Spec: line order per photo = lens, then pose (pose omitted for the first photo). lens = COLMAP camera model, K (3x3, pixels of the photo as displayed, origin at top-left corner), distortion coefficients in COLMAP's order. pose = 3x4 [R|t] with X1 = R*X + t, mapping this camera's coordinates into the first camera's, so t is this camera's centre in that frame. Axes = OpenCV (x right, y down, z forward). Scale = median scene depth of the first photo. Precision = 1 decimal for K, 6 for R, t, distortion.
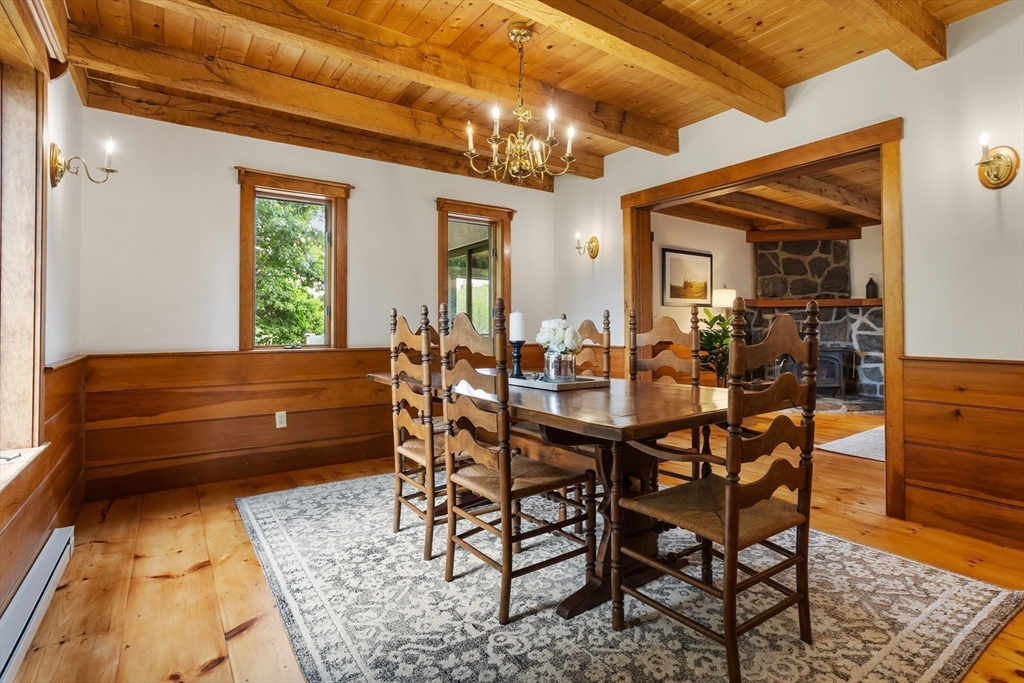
lens RADIAL K [[512.4, 0, 523.1], [0, 512.4, 317.3], [0, 0, 1]] dist [-0.006395, -0.000582]
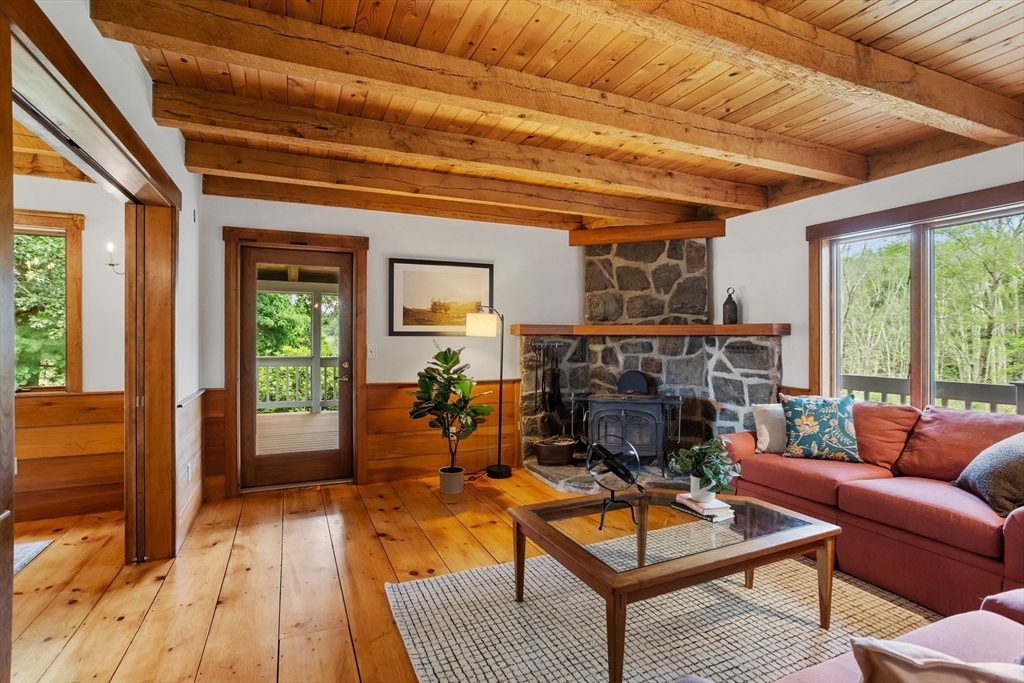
lens RADIAL K [[512.4, 0, 519.9], [0, 512.4, 335.7], [0, 0, 1]] dist [-0.006395, -0.000582]
pose [[0.980527, 0.005241, -0.196312, 0.522850], [-0.001321, 0.999797, 0.020092, -0.033825], [0.196378, -0.019441, 0.980336, 0.272277]]
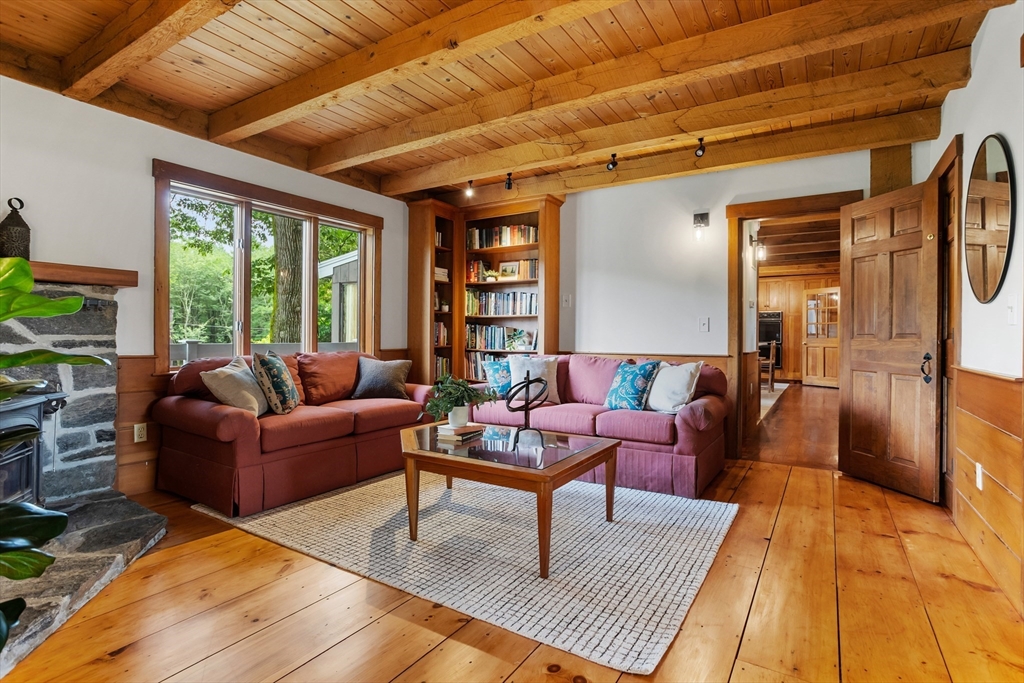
lens RADIAL K [[512.4, 0, 518.8], [0, 512.4, 341.7], [0, 0, 1]] dist [-0.006395, -0.000582]
pose [[-0.385823, -0.014032, 0.922466, 0.167862], [-0.022317, 0.999734, 0.005874, 0.013964], [-0.922303, -0.018321, -0.386034, 0.763585]]
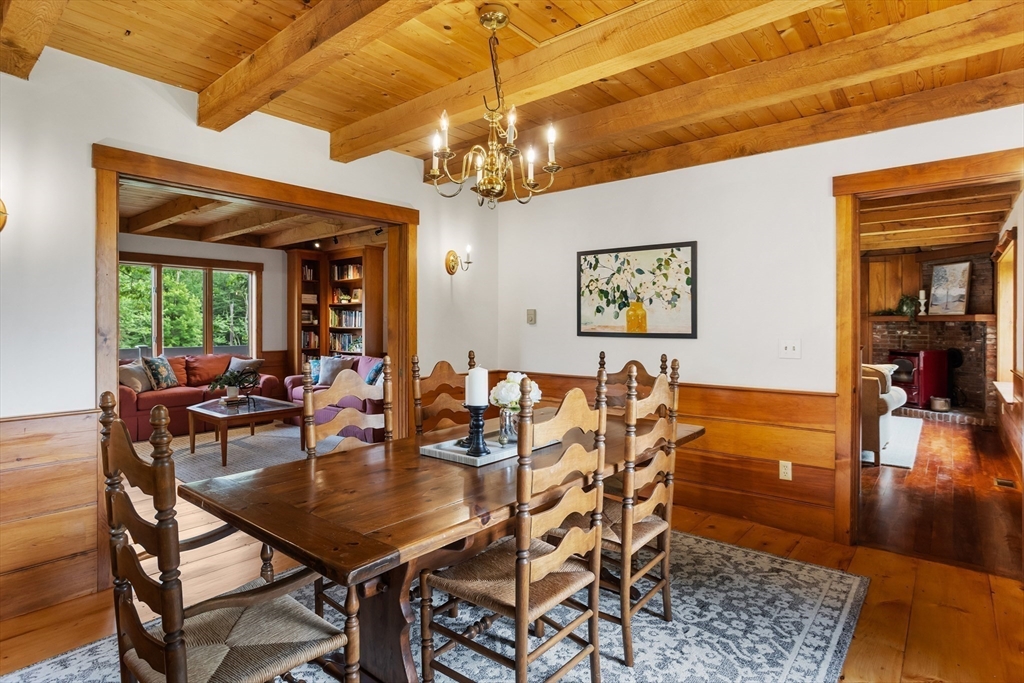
lens RADIAL K [[533.6, 0, 514.8], [0, 533.6, 335.3], [0, 0, 1]] dist [-0.002448, -0.000099]
pose [[-0.259687, -0.021443, 0.965455, -0.308958], [-0.019862, 0.999661, 0.016861, -0.028970], [-0.965488, -0.014797, -0.260025, 0.447725]]
